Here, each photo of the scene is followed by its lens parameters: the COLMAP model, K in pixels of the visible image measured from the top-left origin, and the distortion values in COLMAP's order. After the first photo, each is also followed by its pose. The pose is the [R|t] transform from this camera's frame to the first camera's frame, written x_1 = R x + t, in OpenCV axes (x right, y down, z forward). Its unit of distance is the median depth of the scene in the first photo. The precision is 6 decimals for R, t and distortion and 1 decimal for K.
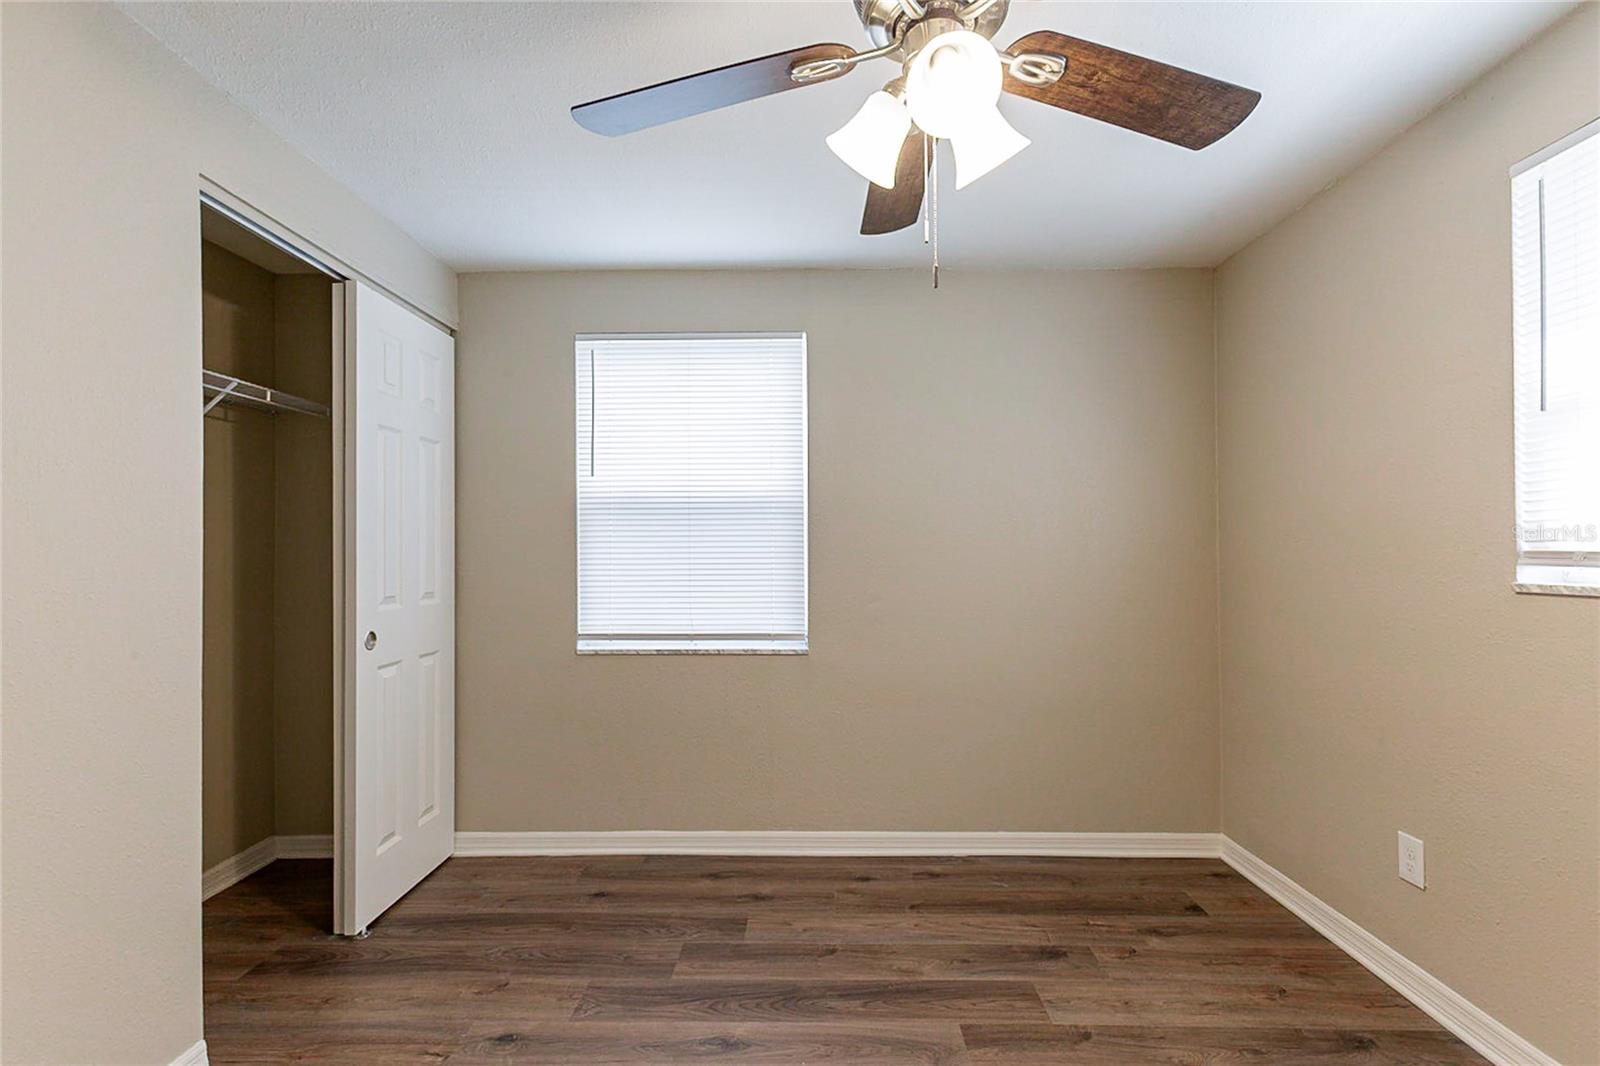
lens RADIAL K [[728.6, 0, 803.5], [0, 728.6, 554.2], [0, 0, 1]] dist [0.010416, -0.000876]
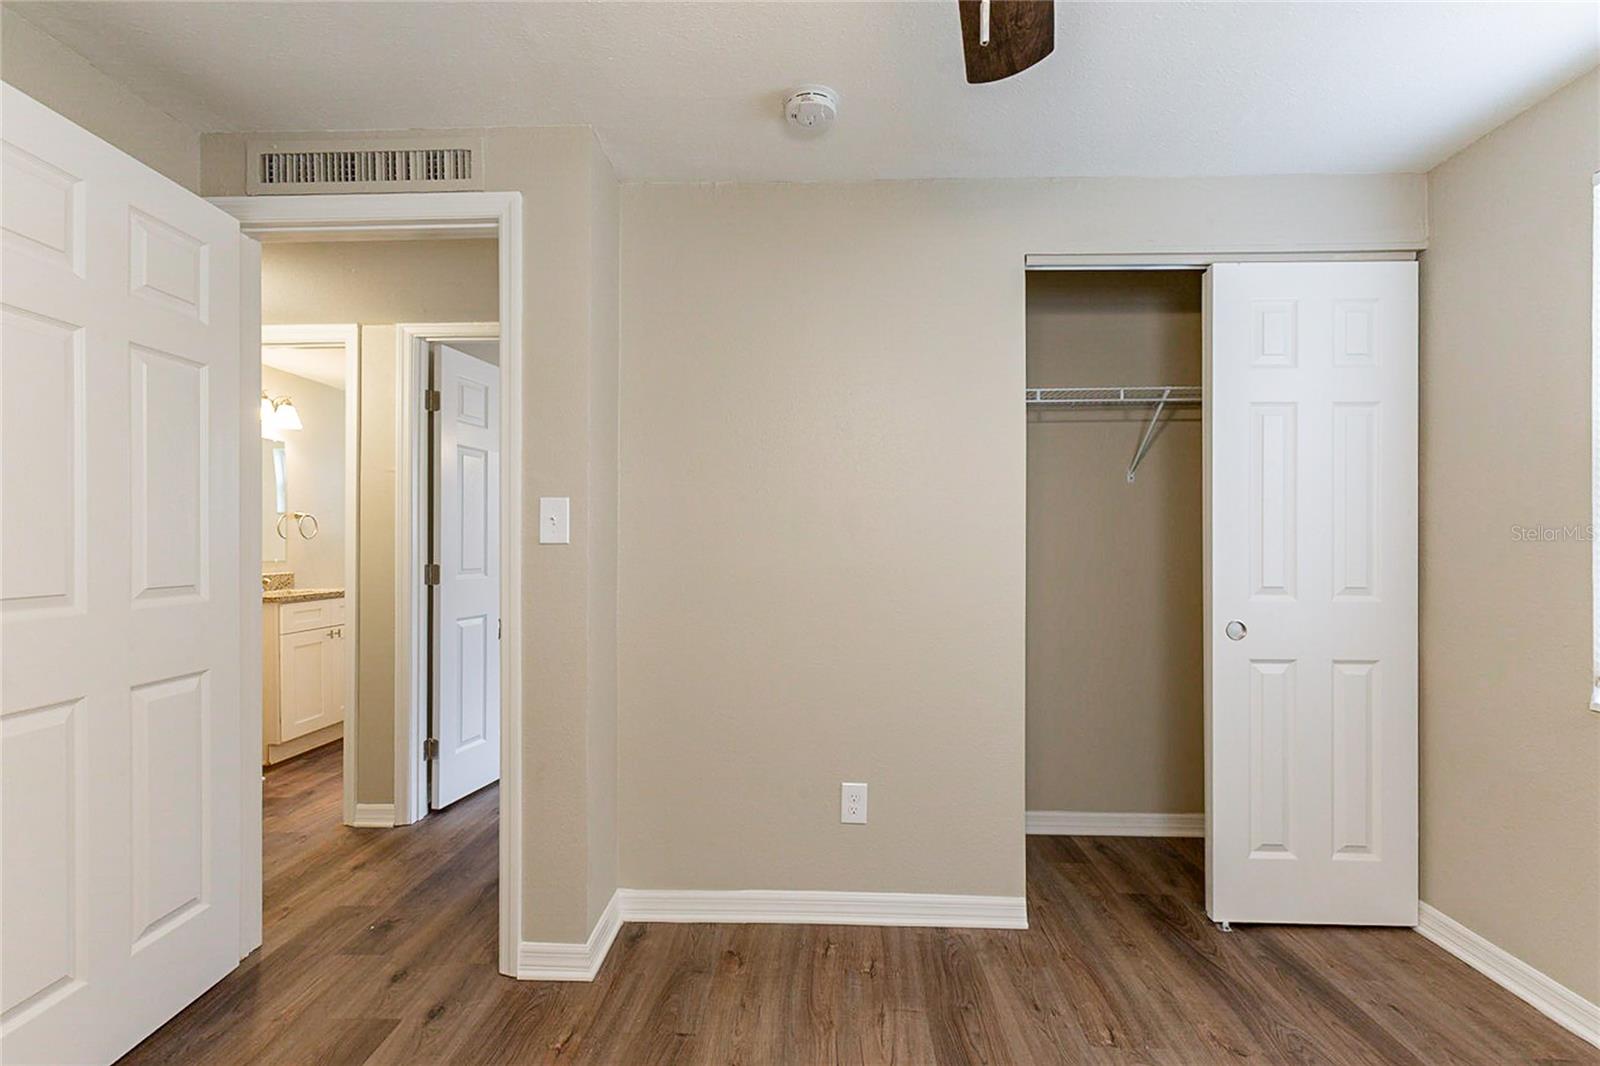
lens RADIAL K [[728.6, 0, 796.9], [0, 728.6, 546.0], [0, 0, 1]] dist [0.010416, -0.000876]
pose [[-0.023474, 0.016539, -0.999588, 0.375614], [-0.003339, 0.999856, 0.016622, -0.007258], [0.999719, 0.003728, -0.023416, 0.433241]]
